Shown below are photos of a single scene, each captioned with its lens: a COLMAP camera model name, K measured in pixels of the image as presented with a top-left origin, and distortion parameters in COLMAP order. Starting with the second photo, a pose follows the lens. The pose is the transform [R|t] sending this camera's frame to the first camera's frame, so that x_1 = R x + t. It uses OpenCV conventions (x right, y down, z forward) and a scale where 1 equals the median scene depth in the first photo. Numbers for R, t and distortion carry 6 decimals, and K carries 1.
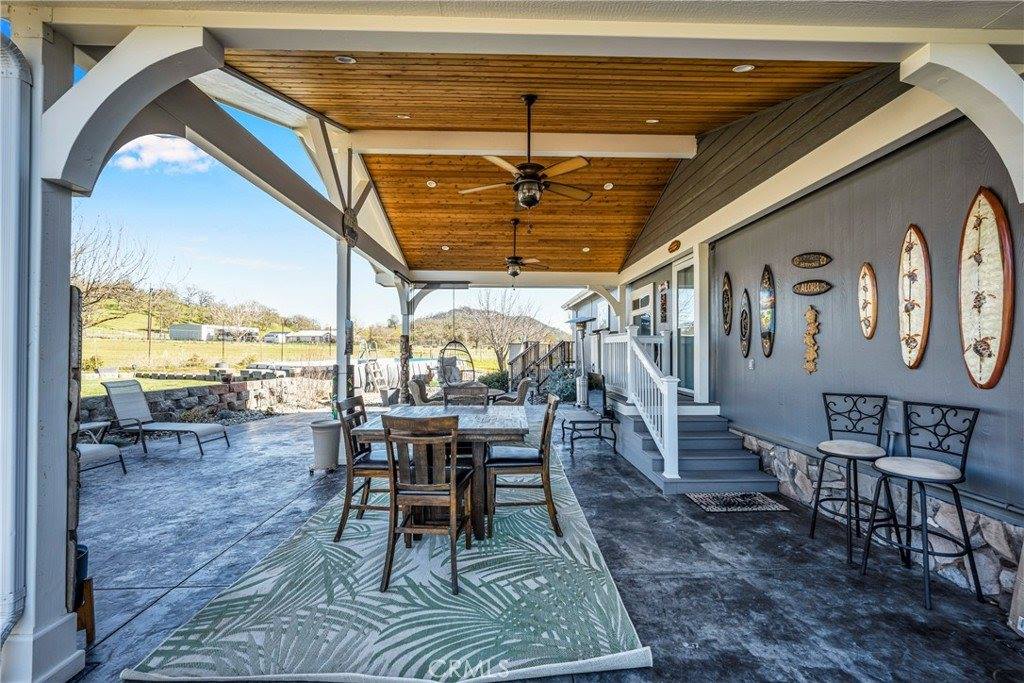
lens RADIAL K [[414.2, 0, 513.4], [0, 414.2, 344.9], [0, 0, 1]] dist [-0.001038, -0.000240]
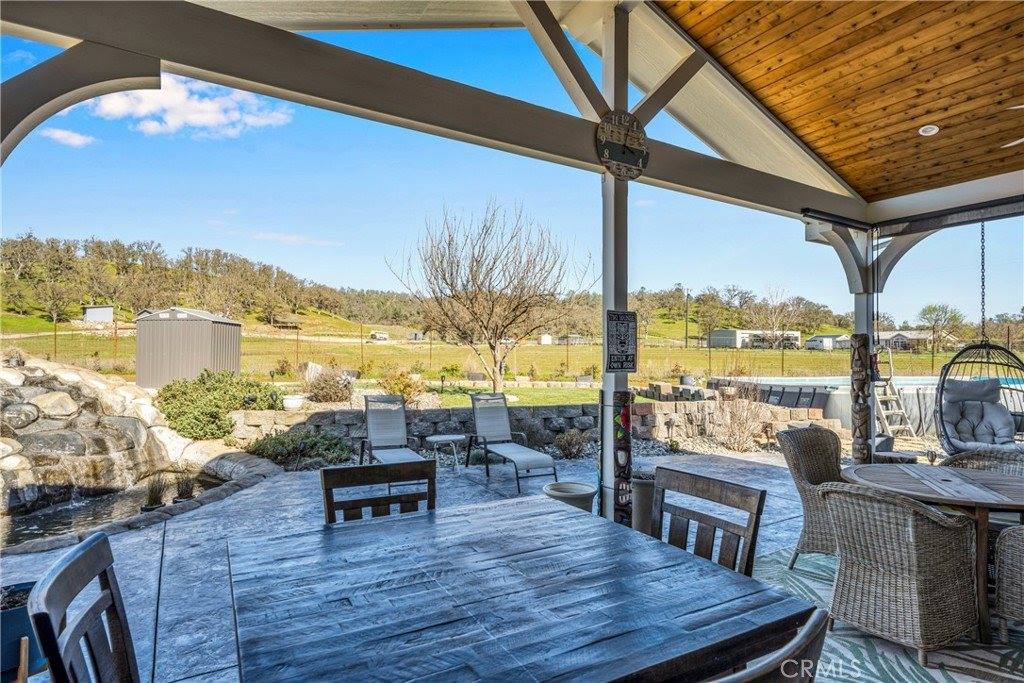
lens RADIAL K [[543.0, 0, 517.6], [0, 543.0, 351.5], [0, 0, 1]] dist [0.003548, -0.001283]
pose [[0.492241, -0.006966, -0.870431, 0.100125], [0.005410, 0.999973, -0.004943, -0.001005], [0.870442, -0.002276, 0.492266, 0.288867]]
